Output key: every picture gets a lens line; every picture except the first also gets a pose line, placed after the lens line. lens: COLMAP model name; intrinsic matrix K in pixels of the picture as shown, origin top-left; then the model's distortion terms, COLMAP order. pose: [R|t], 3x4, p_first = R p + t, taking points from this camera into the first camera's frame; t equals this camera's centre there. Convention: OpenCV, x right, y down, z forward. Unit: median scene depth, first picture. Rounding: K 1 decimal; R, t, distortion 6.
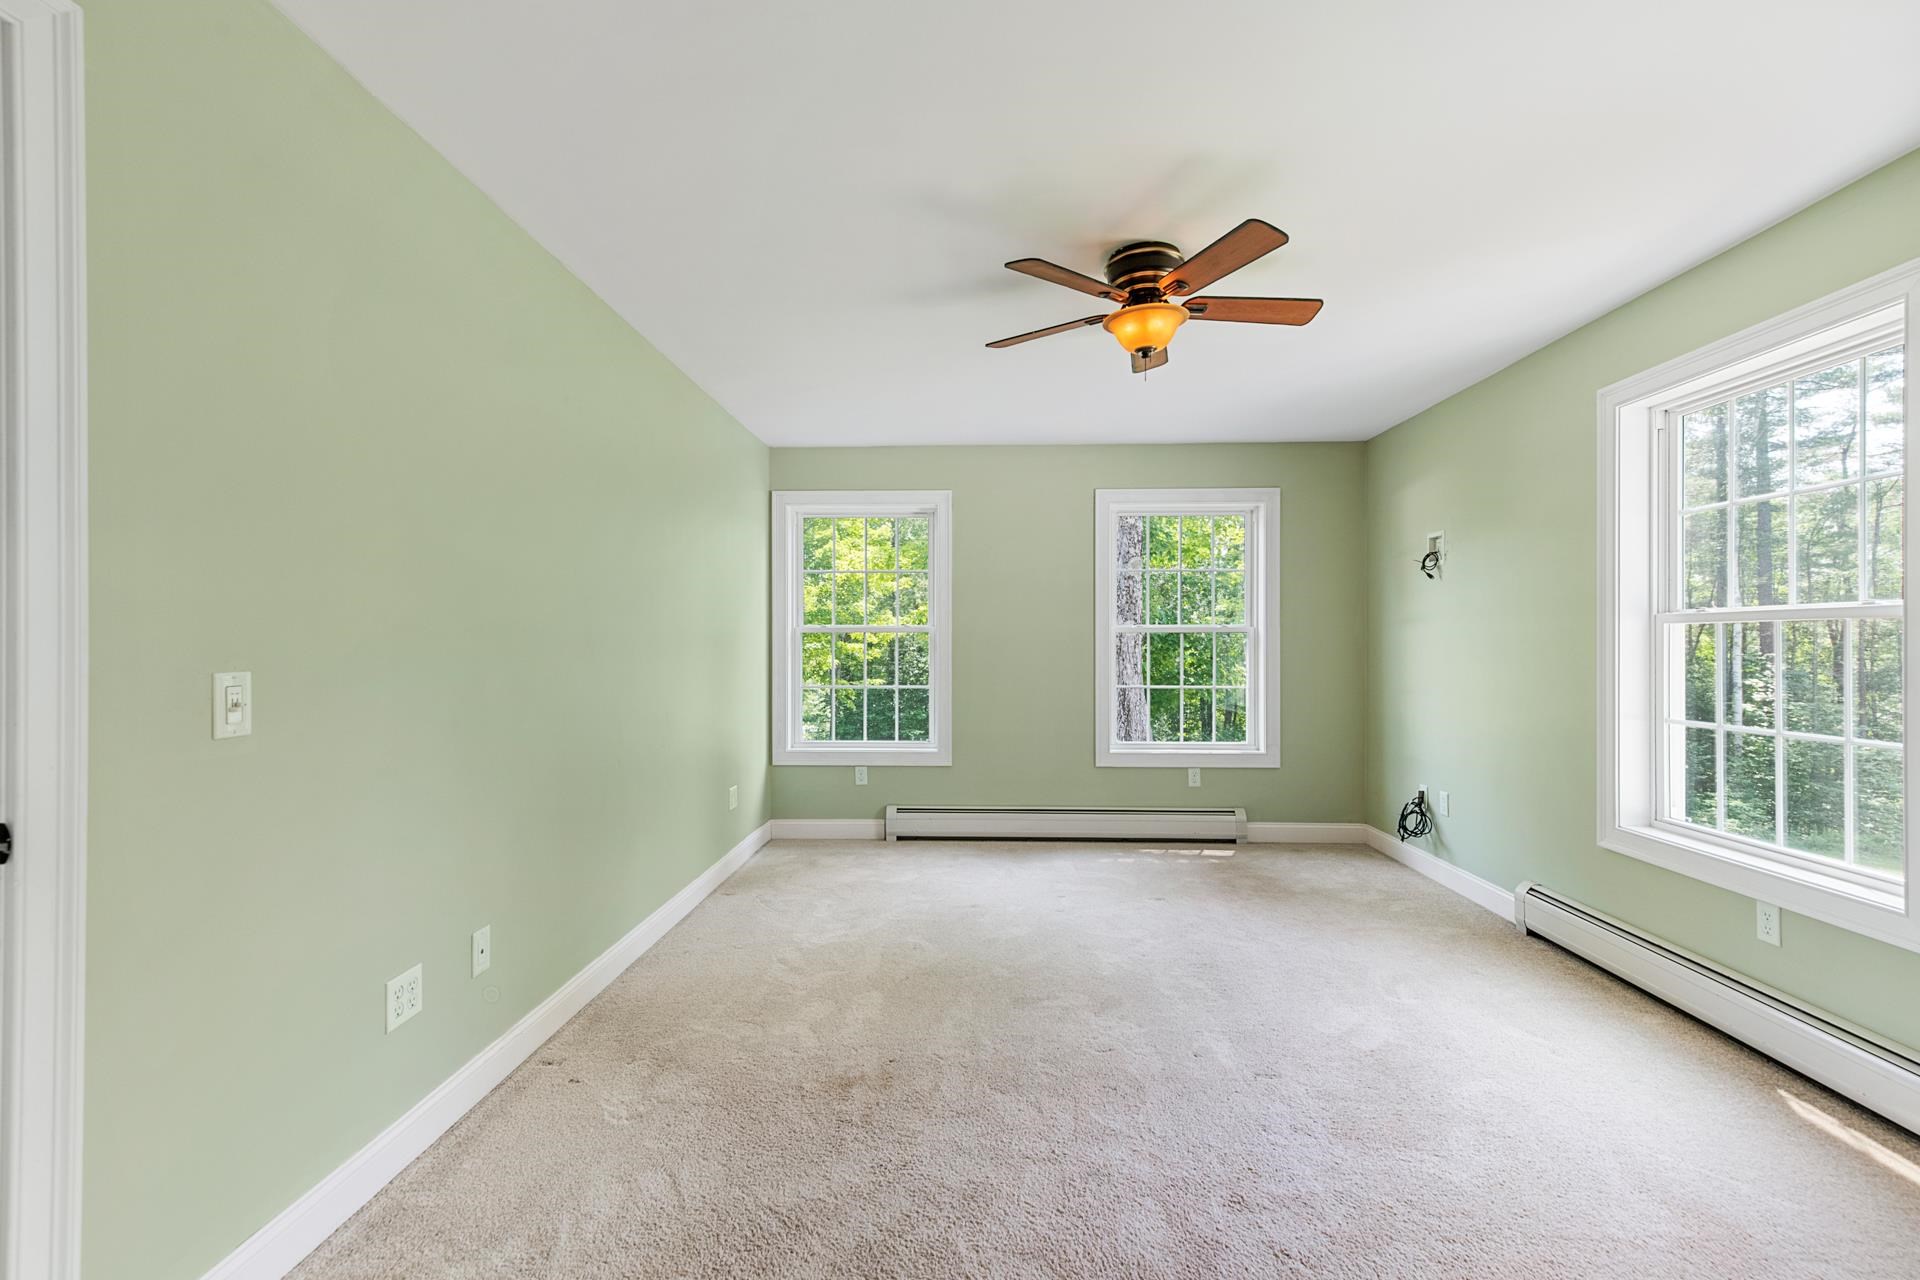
lens RADIAL K [[826.4, 0, 954.8], [0, 826.4, 635.7], [0, 0, 1]] dist [0.024551, -0.000744]
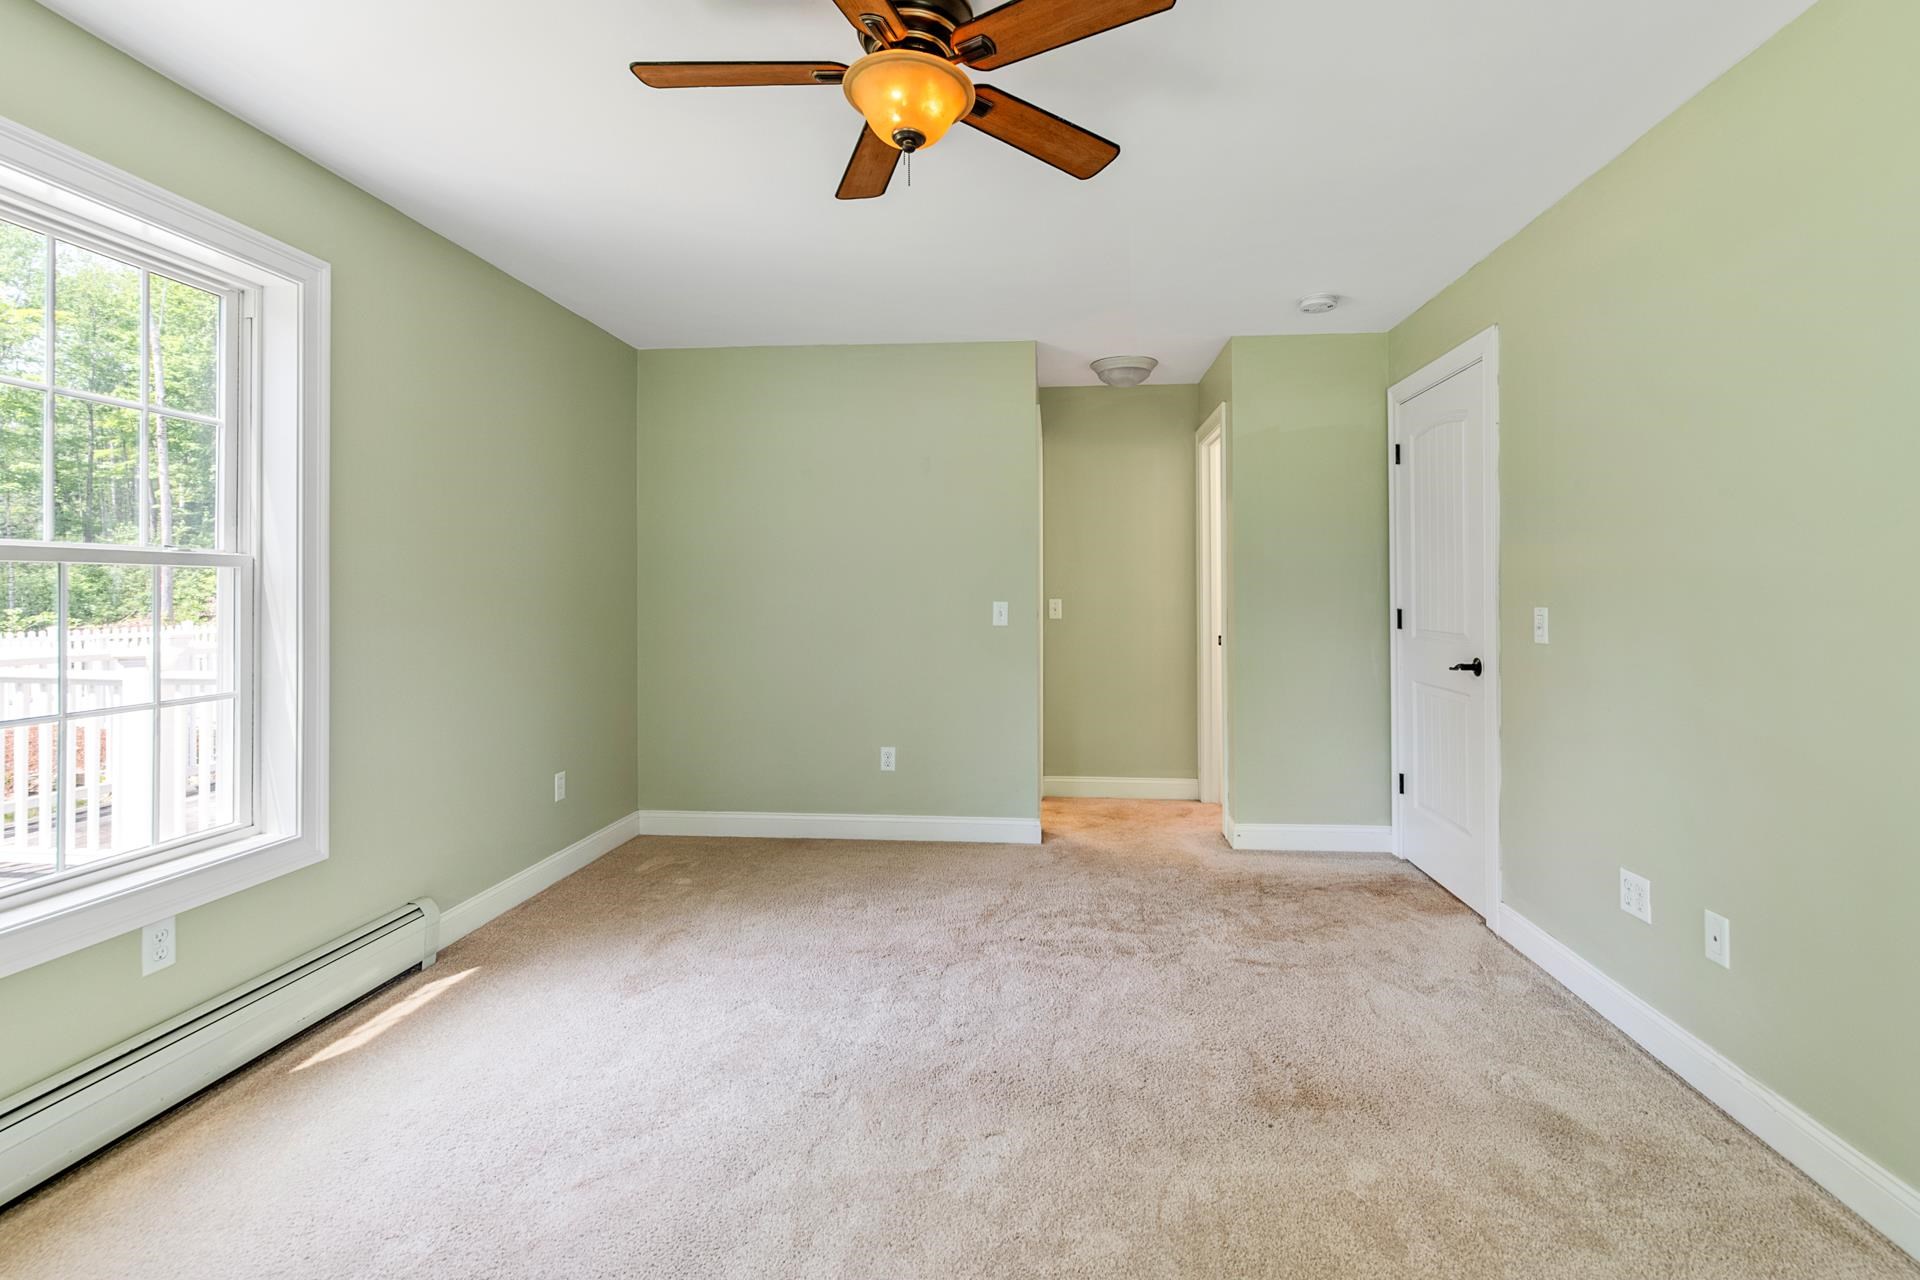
lens RADIAL K [[865.2, 0, 990.9], [0, 865.2, 584.2], [0, 0, 1]] dist [-0.009412, -0.000814]
pose [[-0.999508, 0.000367, 0.031369, 0.112800], [-0.000148, 0.999865, -0.016435, 0.010440], [-0.031371, -0.016432, -0.999373, 1.248326]]
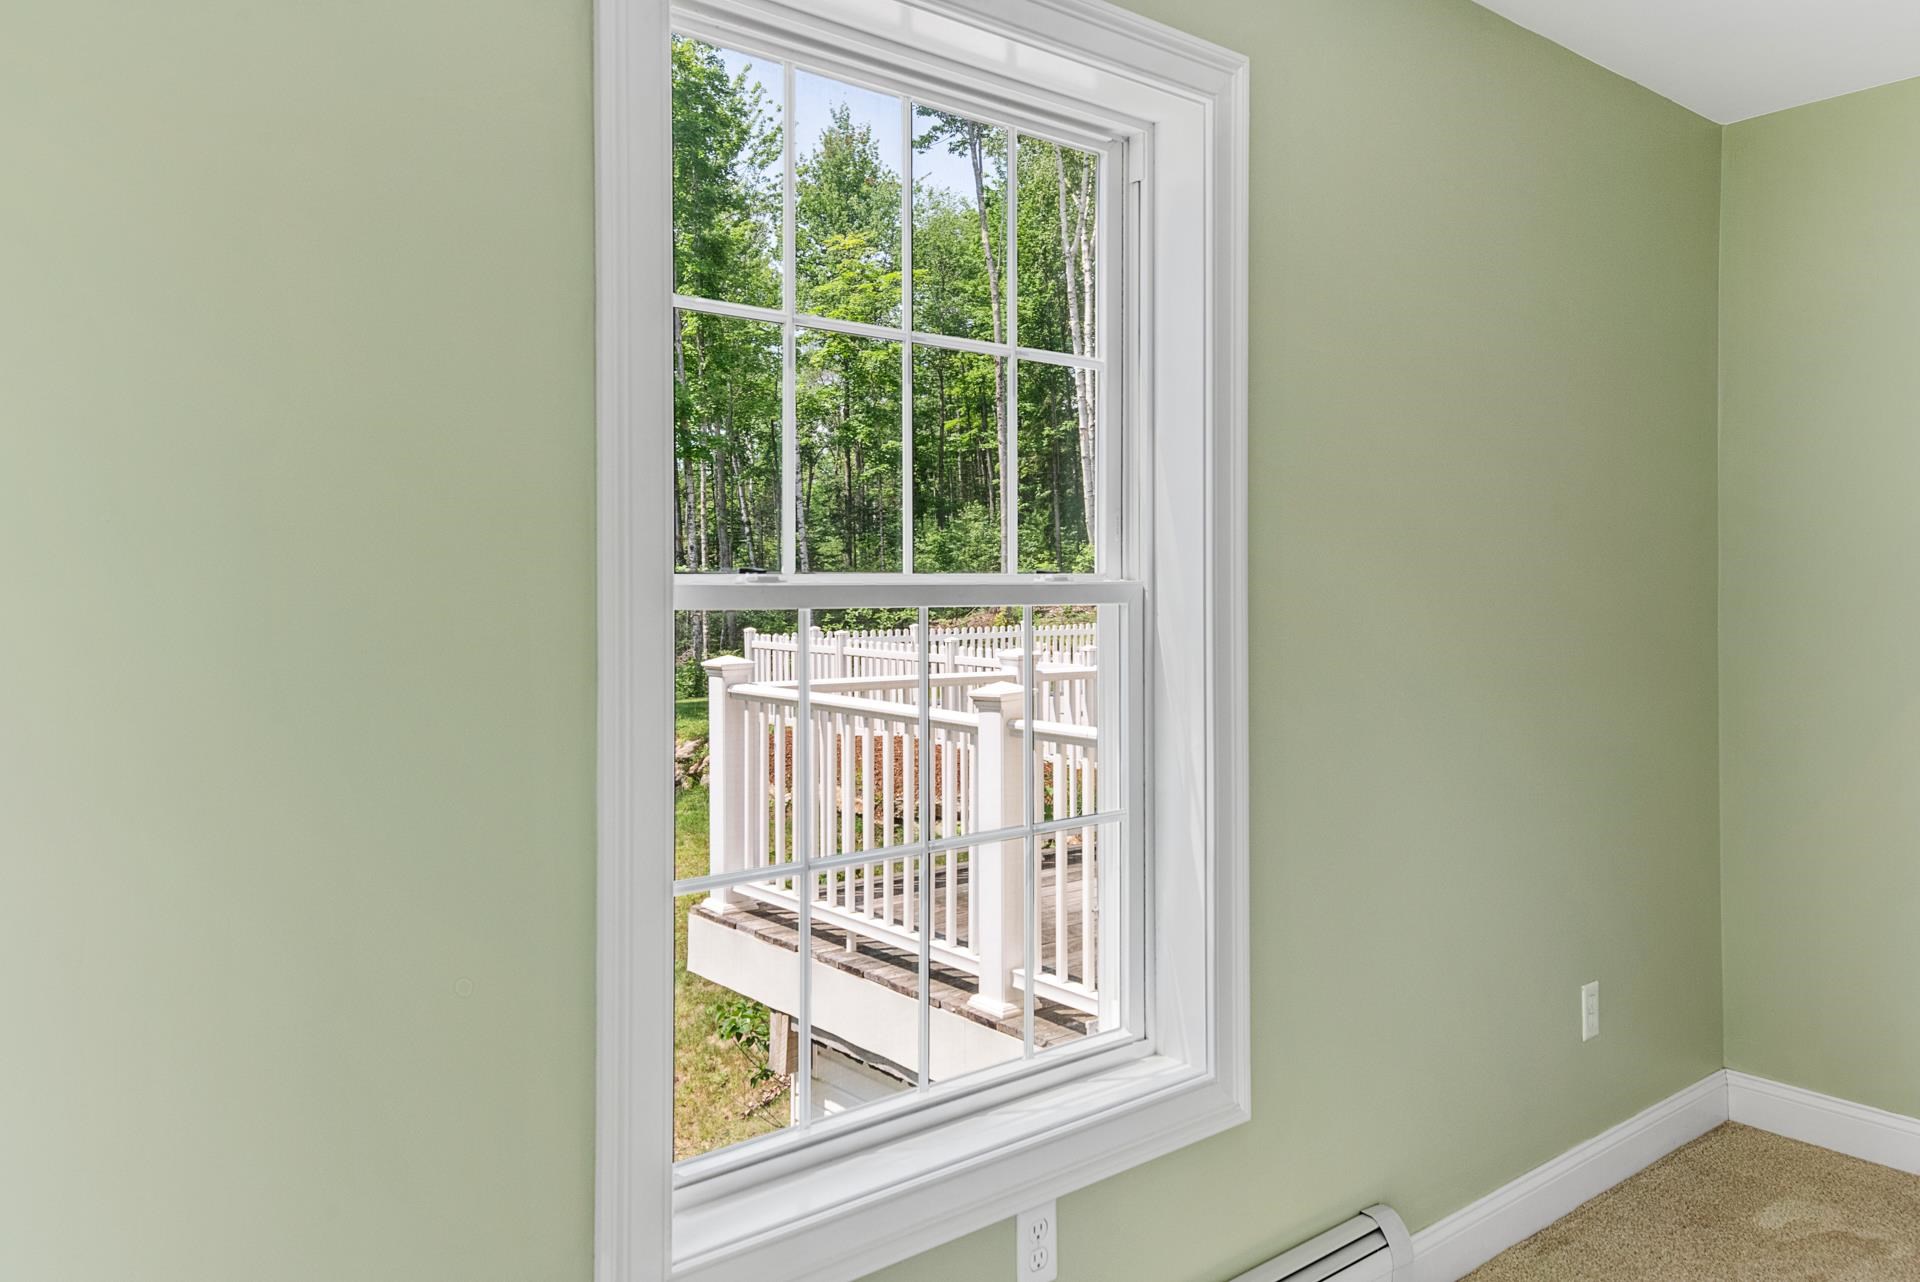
lens RADIAL K [[1313.4, 0, 957.0], [0, 1313.4, 655.7], [0, 0, 1]] dist [0.029167, -0.002250]
pose [[-0.674438, -0.048092, 0.736764, 0.330221], [-0.008098, 0.998298, 0.057750, -0.026722], [-0.738287, 0.032982, -0.673679, 1.063073]]
